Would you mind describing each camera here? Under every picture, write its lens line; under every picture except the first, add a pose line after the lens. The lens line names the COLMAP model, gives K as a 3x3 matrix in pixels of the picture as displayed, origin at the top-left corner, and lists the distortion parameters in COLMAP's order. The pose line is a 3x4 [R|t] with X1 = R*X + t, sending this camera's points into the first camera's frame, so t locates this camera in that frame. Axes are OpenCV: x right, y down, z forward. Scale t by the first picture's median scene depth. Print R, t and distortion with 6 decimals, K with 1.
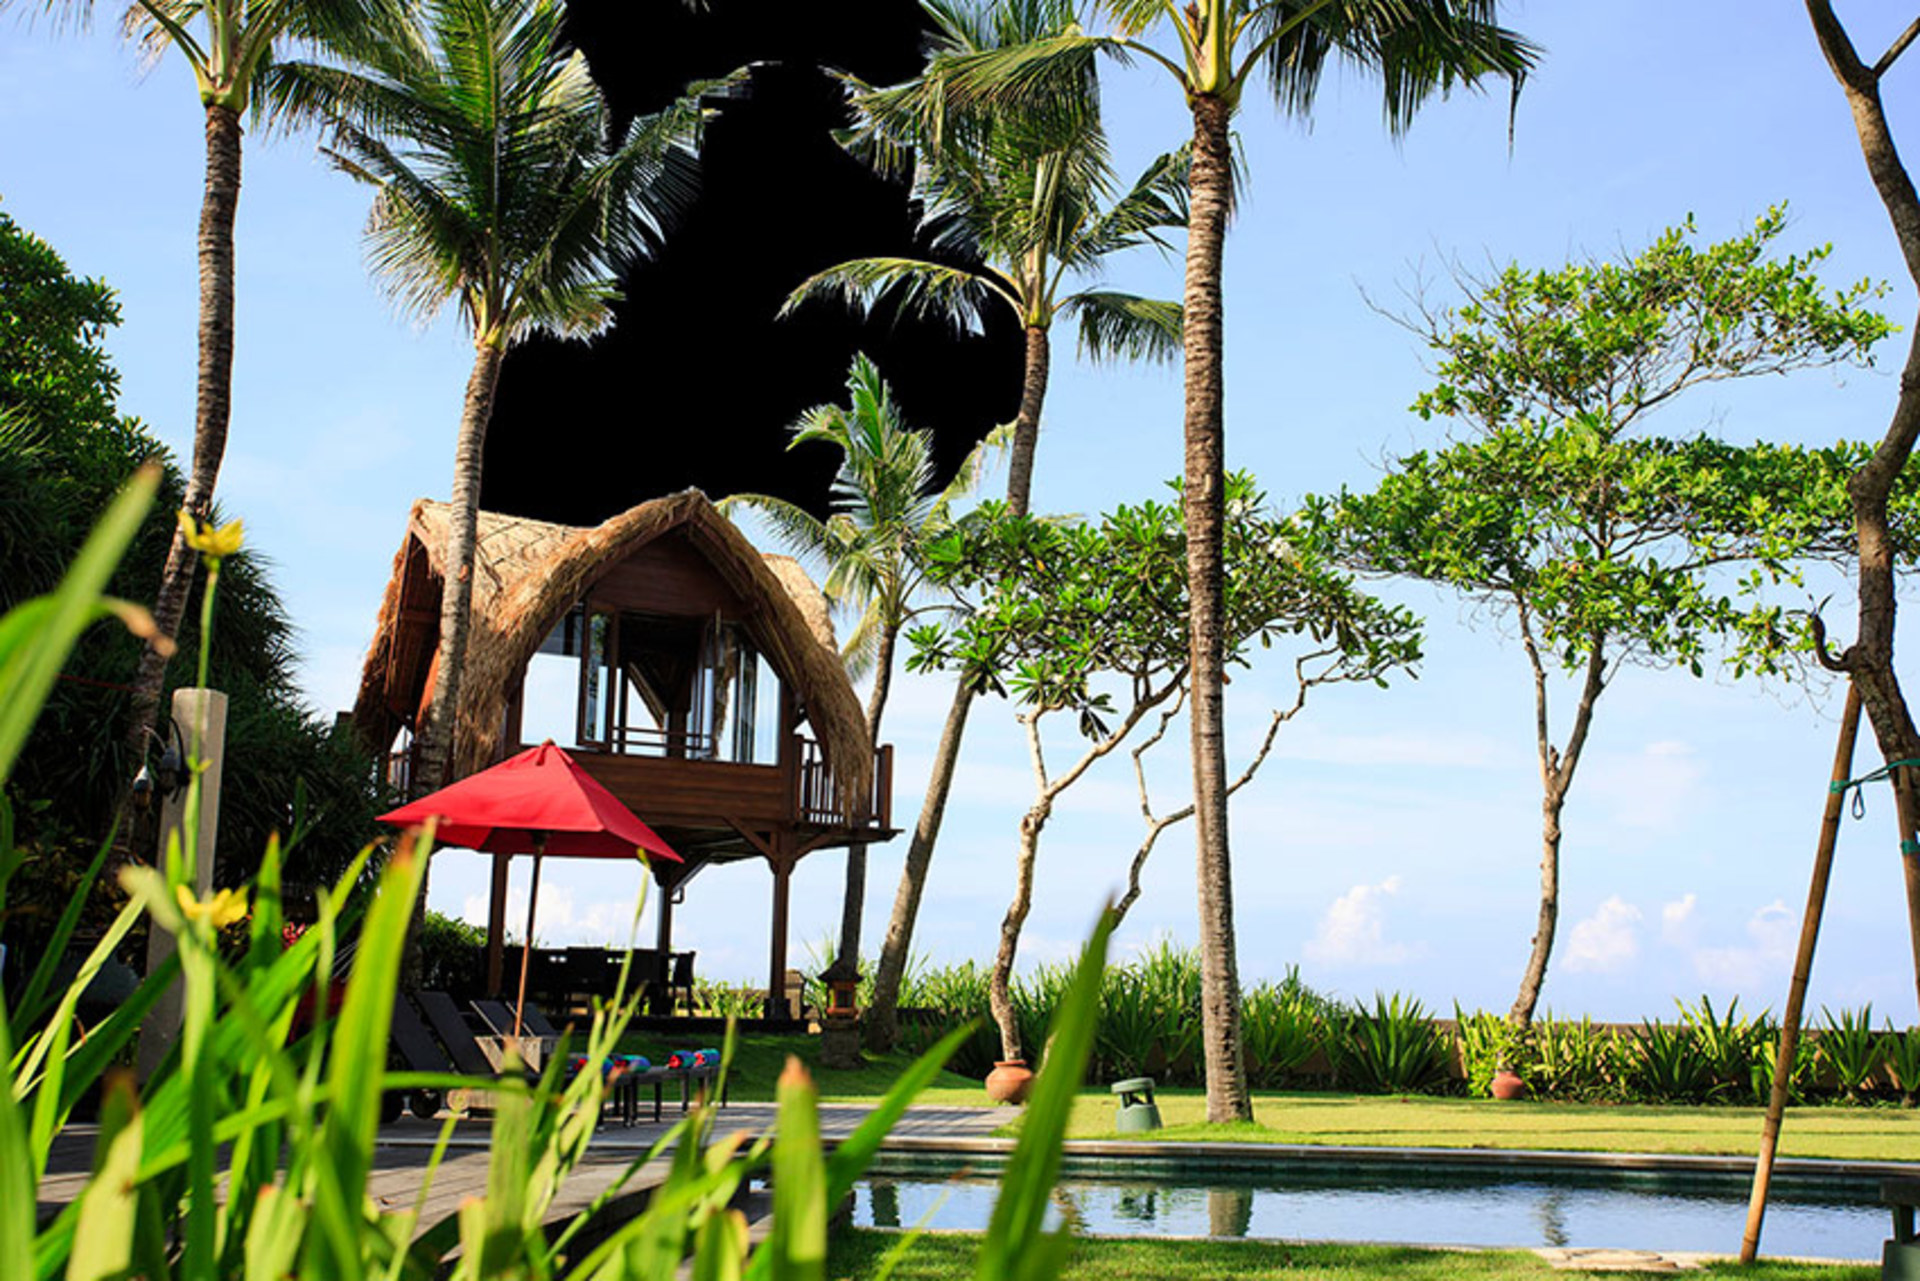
lens RADIAL K [[1941.5, 0, 960.0], [0, 1941.5, 640.5], [0, 0, 1]] dist [0.013083, 0.017679]
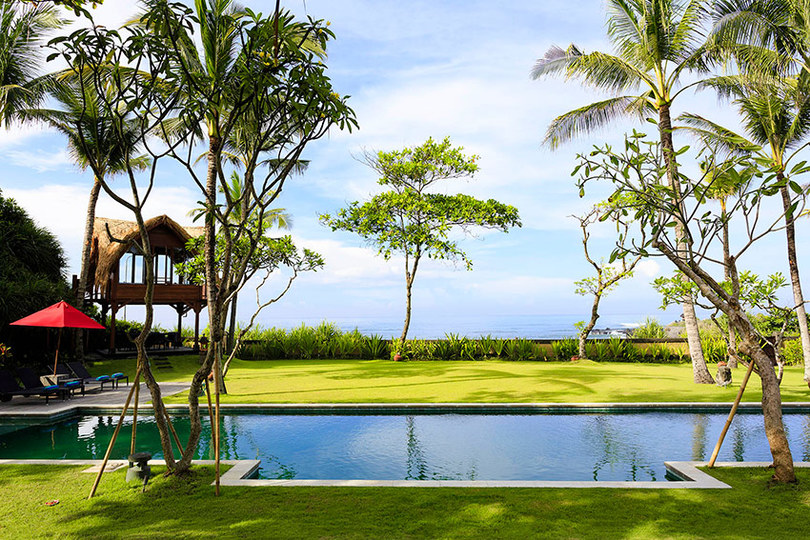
lens RADIAL K [[533.0, 0, 405.0], [0, 533.0, 270.0], [0, 0, 1]] dist [0.003528, 0.000043]
pose [[0.998793, -0.022374, 0.043715, 0.287839], [0.017423, 0.993721, 0.110524, -0.077788], [-0.045913, -0.109629, 0.992912, -0.070066]]
